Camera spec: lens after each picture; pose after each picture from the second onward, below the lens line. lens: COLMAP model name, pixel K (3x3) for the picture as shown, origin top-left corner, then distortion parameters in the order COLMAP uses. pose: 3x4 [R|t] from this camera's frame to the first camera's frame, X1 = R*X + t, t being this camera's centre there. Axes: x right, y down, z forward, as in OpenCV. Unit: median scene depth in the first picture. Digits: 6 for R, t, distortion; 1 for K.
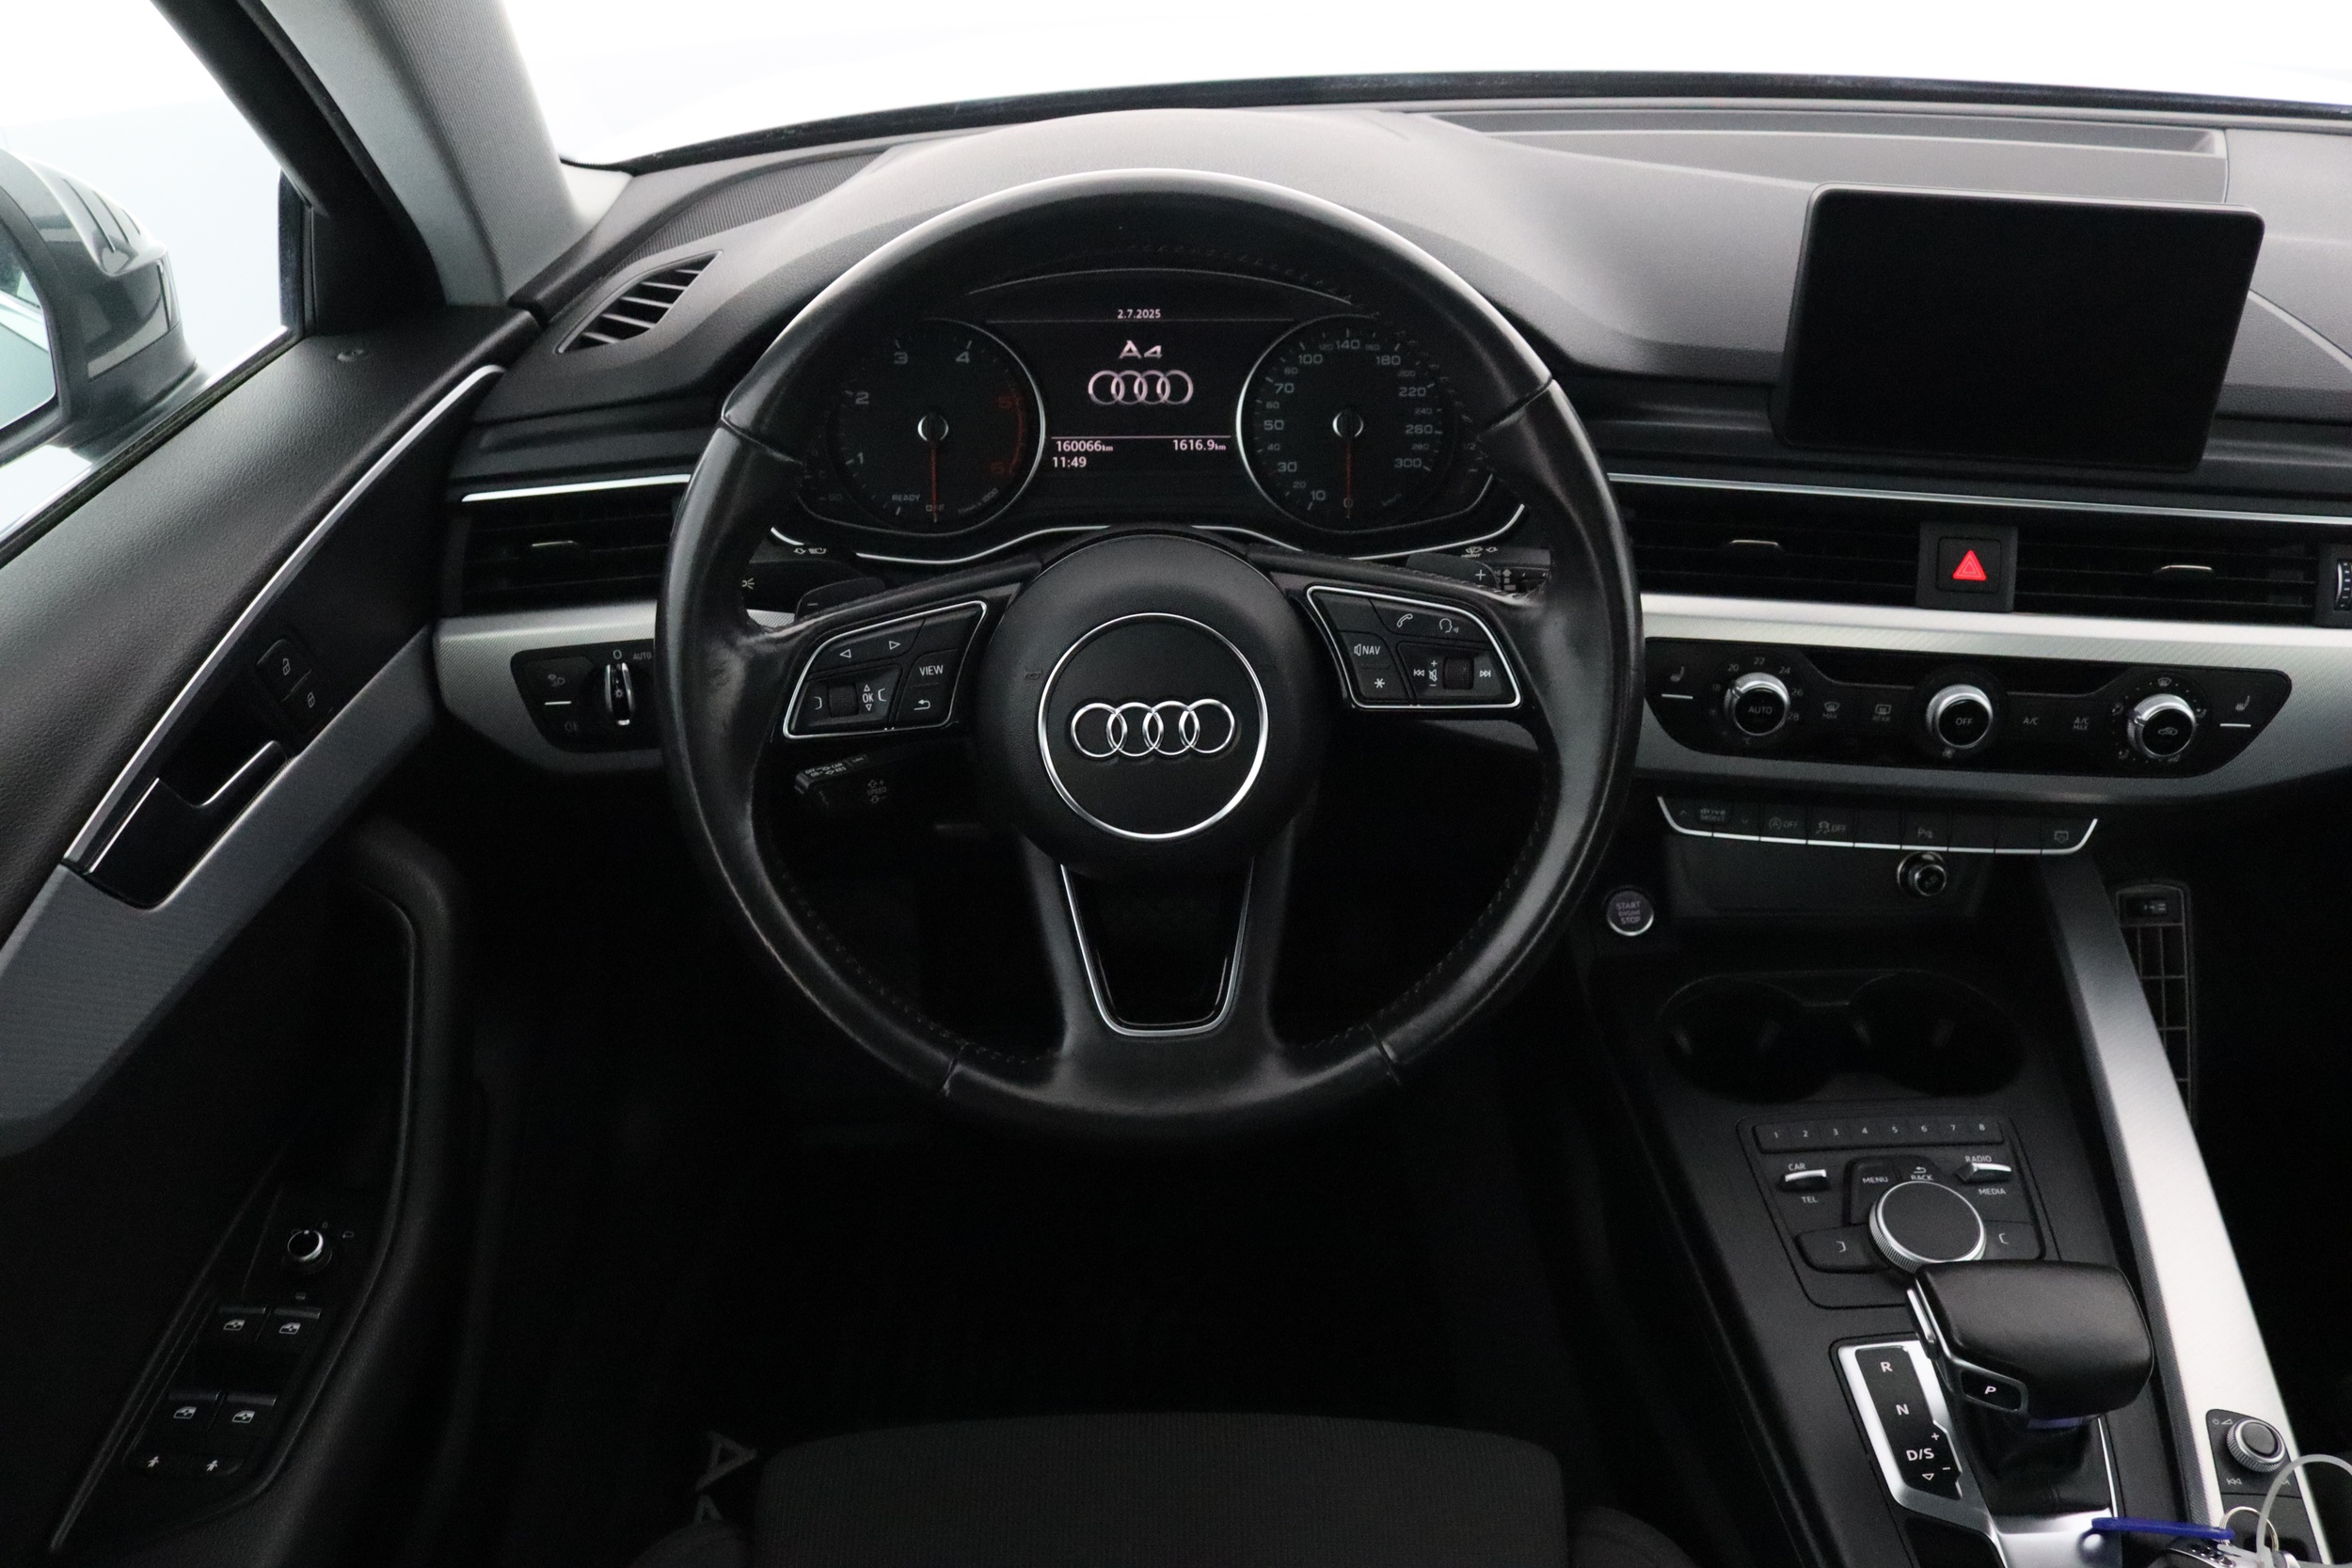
lens RADIAL K [[1907.5, 0, 1176.0], [0, 1907.5, 784.0], [0, 0, 1]] dist [-0.168652, 0.133867]
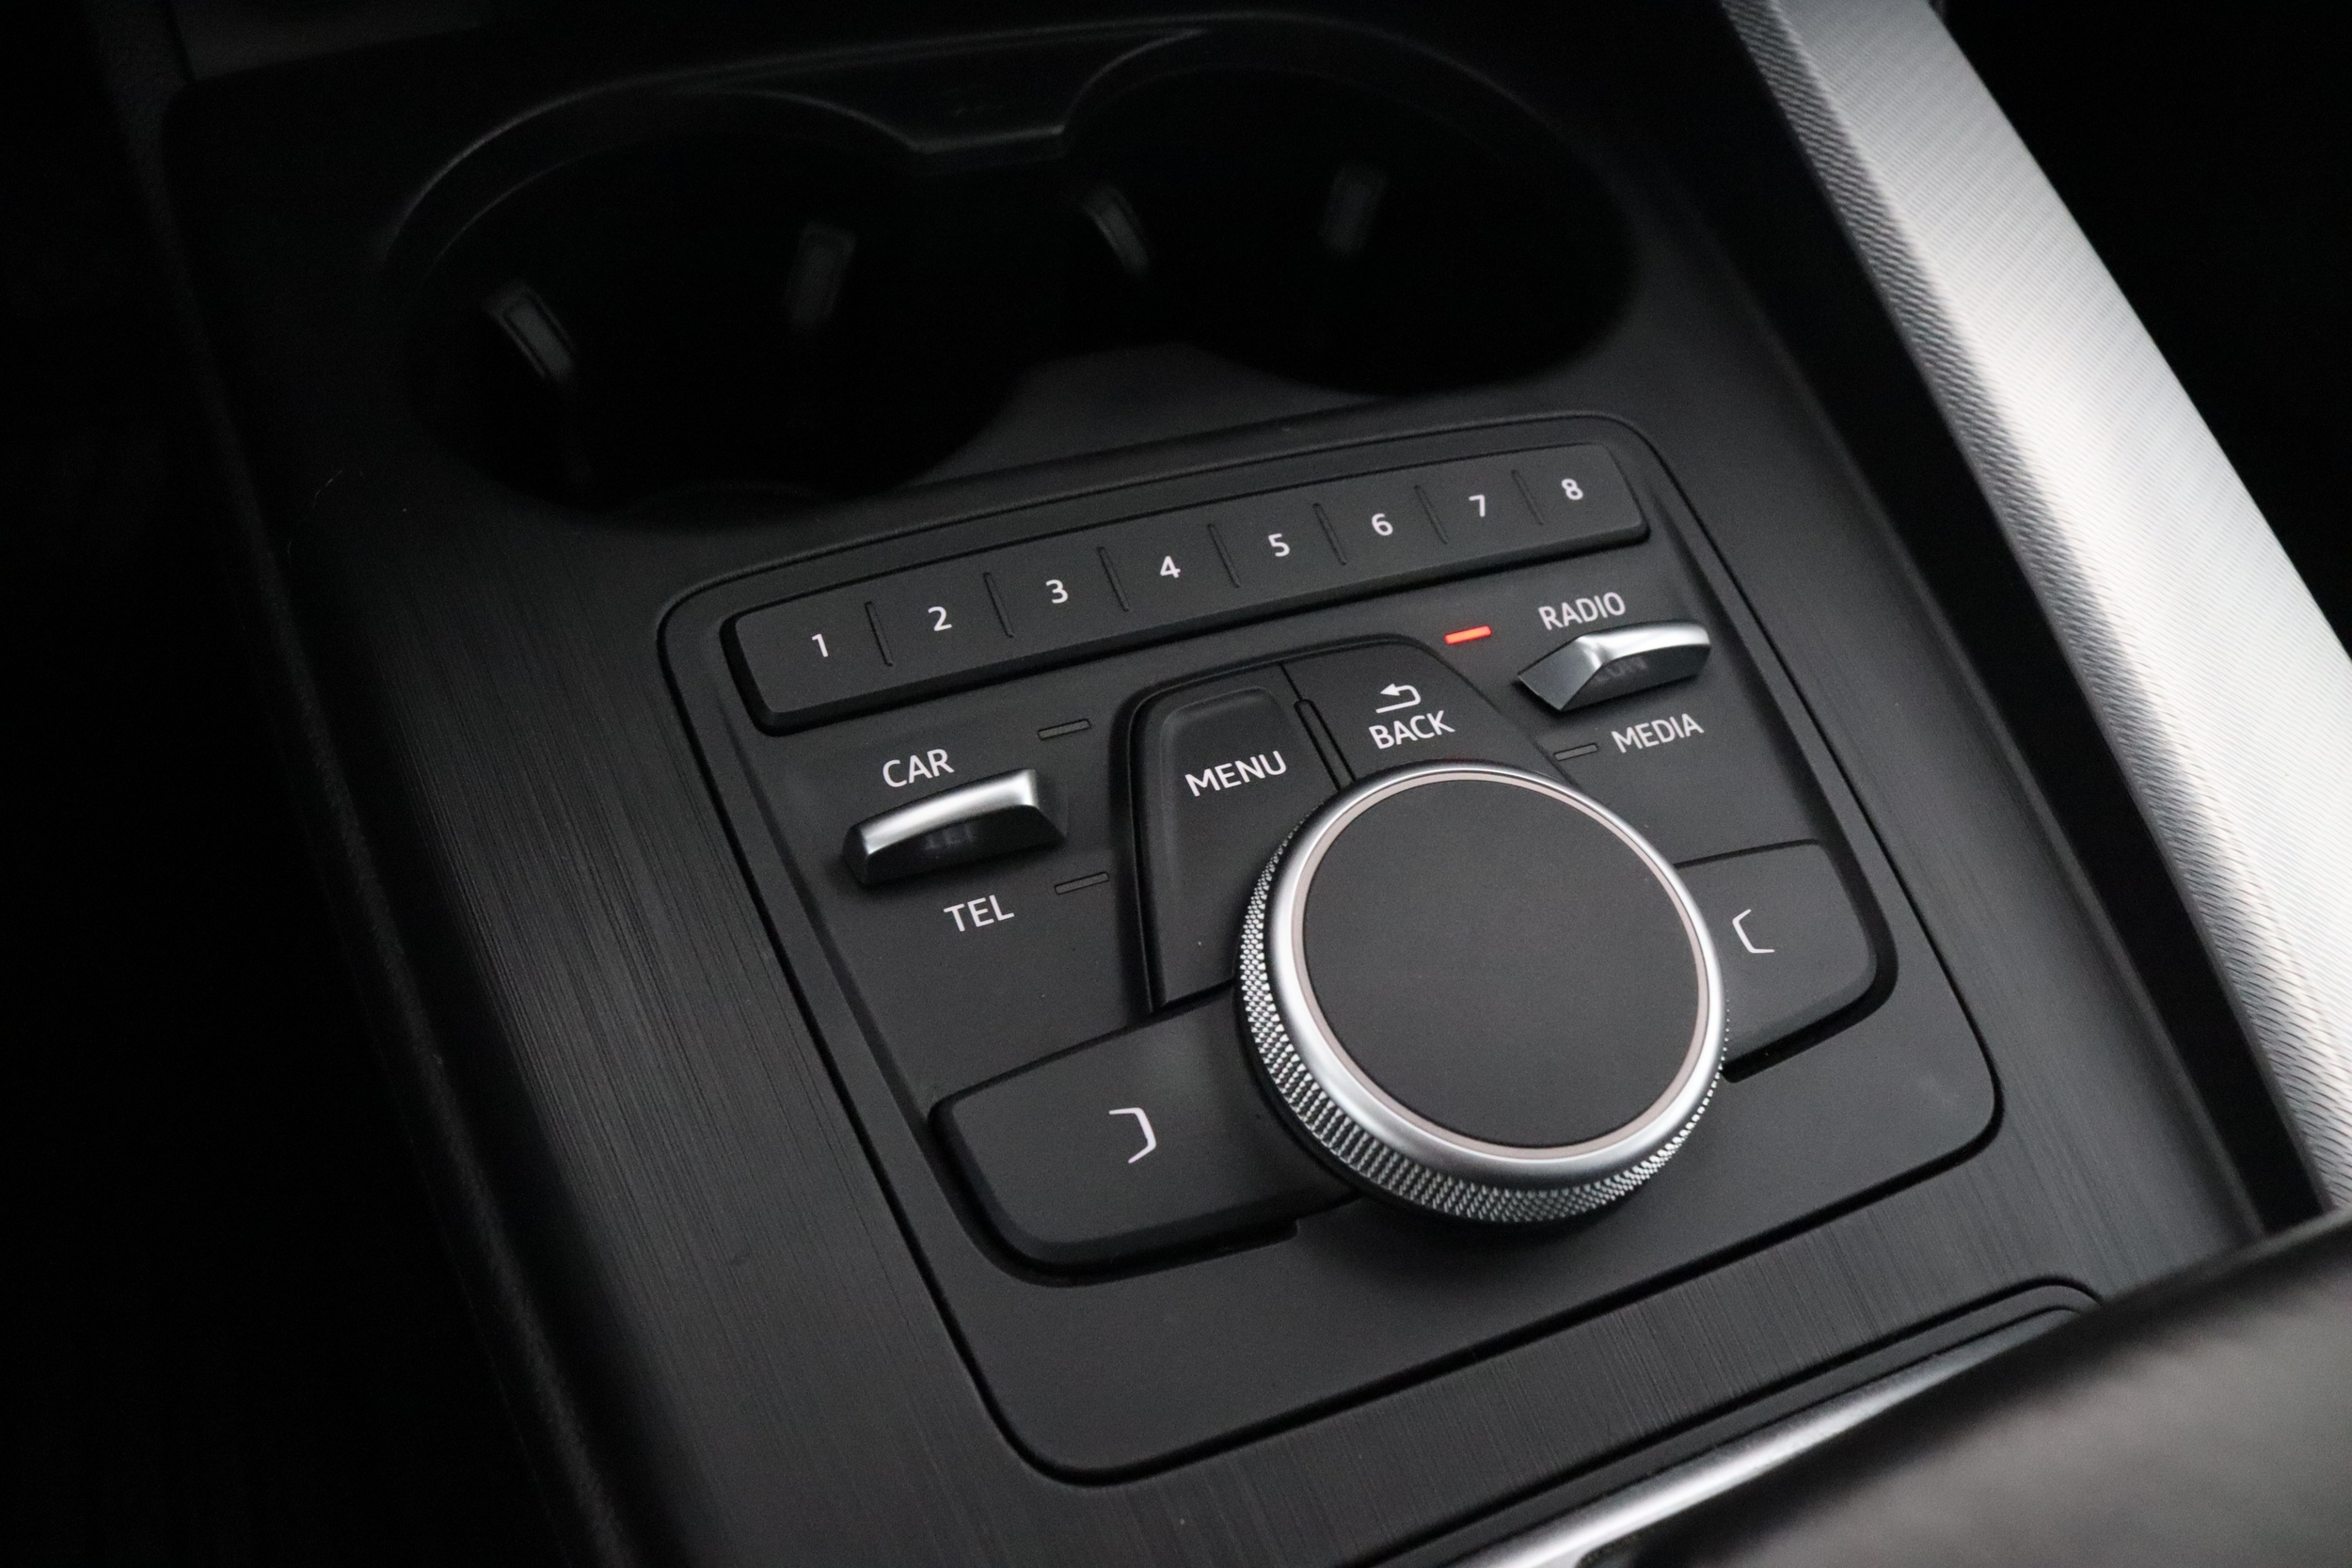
lens RADIAL K [[1907.5, 0, 1176.0], [0, 1907.5, 784.0], [0, 0, 1]] dist [-0.168652, 0.133867]
pose [[0.921072, -0.210642, 0.327502, 0.249938], [0.092905, 0.935644, 0.340498, 0.111931], [-0.378148, -0.283197, 0.881365, 0.680461]]
